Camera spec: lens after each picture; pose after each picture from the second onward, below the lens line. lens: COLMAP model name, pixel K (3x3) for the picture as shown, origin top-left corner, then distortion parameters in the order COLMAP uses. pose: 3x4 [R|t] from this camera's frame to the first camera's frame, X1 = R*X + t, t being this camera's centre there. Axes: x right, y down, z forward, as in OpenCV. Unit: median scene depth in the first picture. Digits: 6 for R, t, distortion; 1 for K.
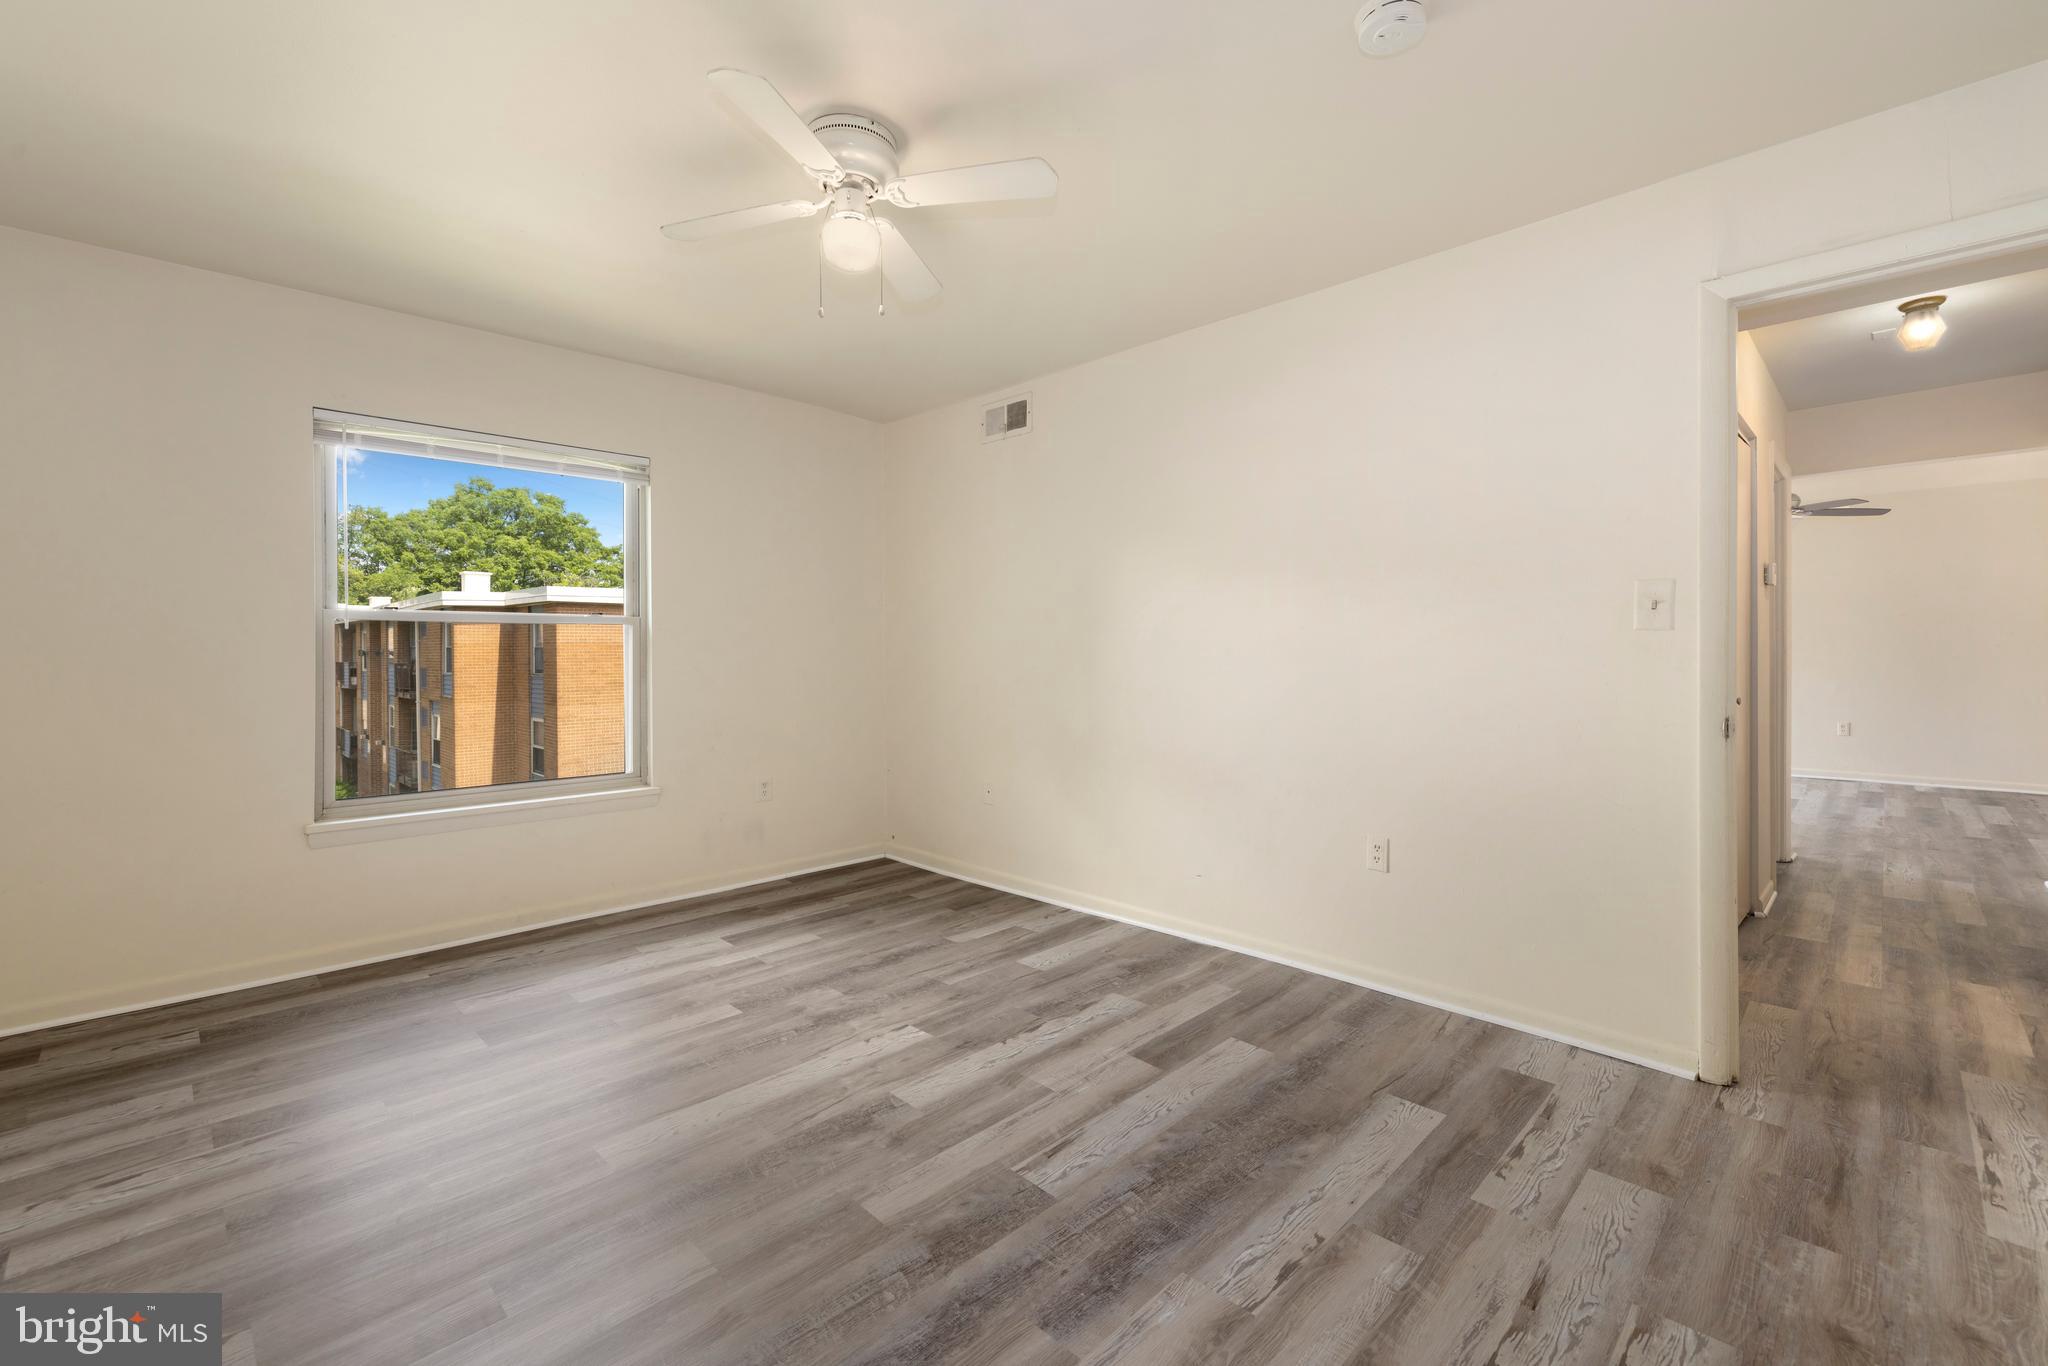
lens RADIAL K [[876.8, 0, 1024.0], [0, 876.8, 683.0], [0, 0, 1]] dist [0.000374, 0.000098]
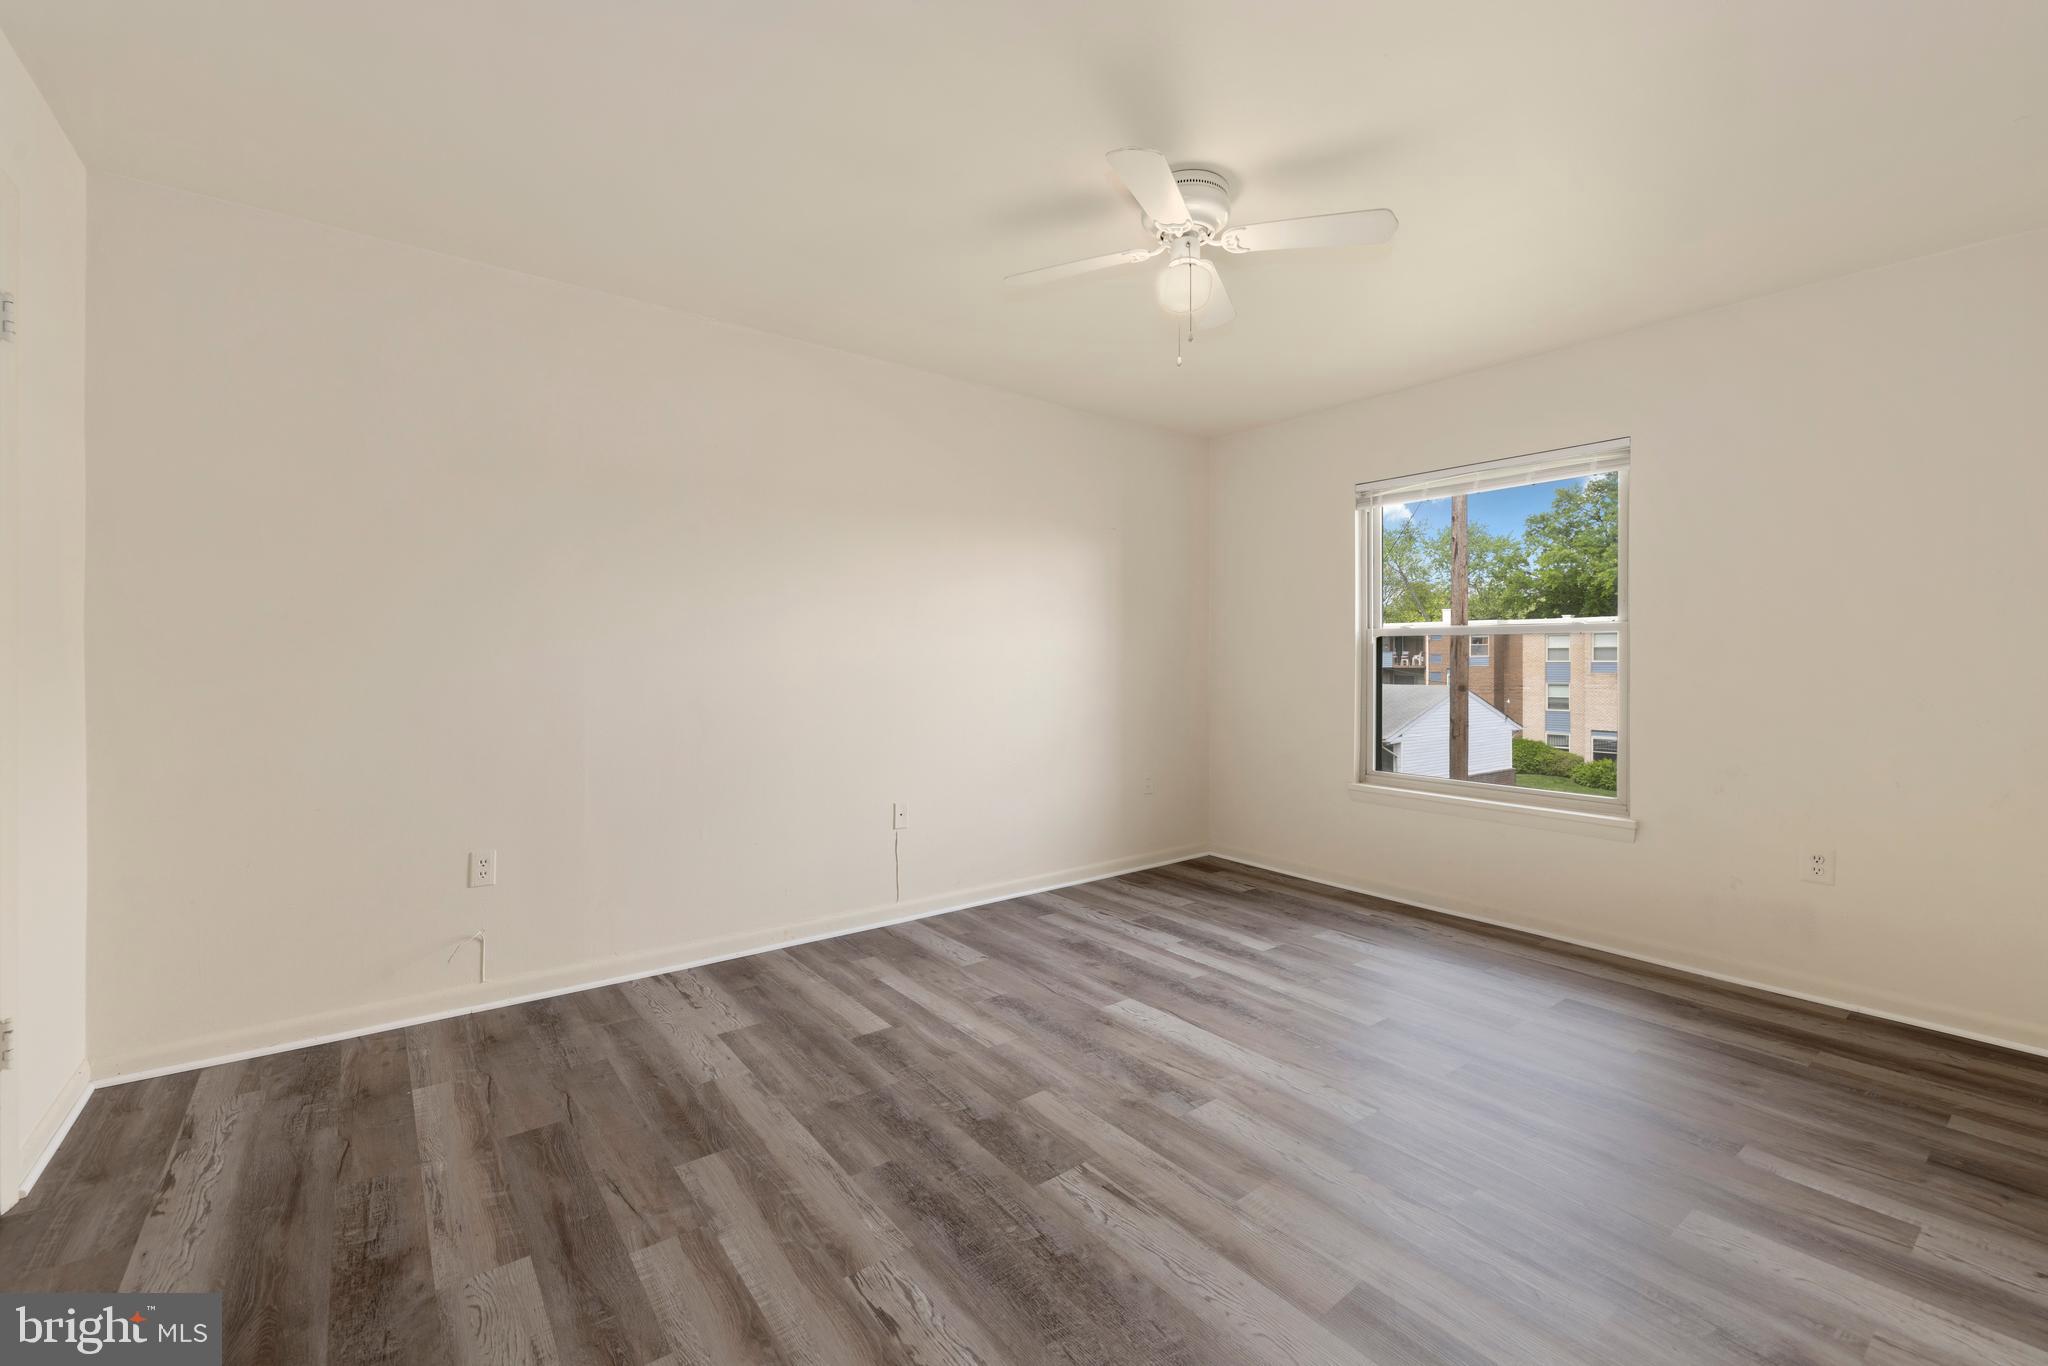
lens RADIAL K [[876.8, 0, 1024.0], [0, 876.8, 683.0], [0, 0, 1]] dist [0.000374, 0.000098]
pose [[-0.142528, 0.031303, -0.989296, 0.866067], [-0.038861, 0.998552, 0.037194, -0.039832], [0.989028, 0.043746, -0.141105, 0.908616]]
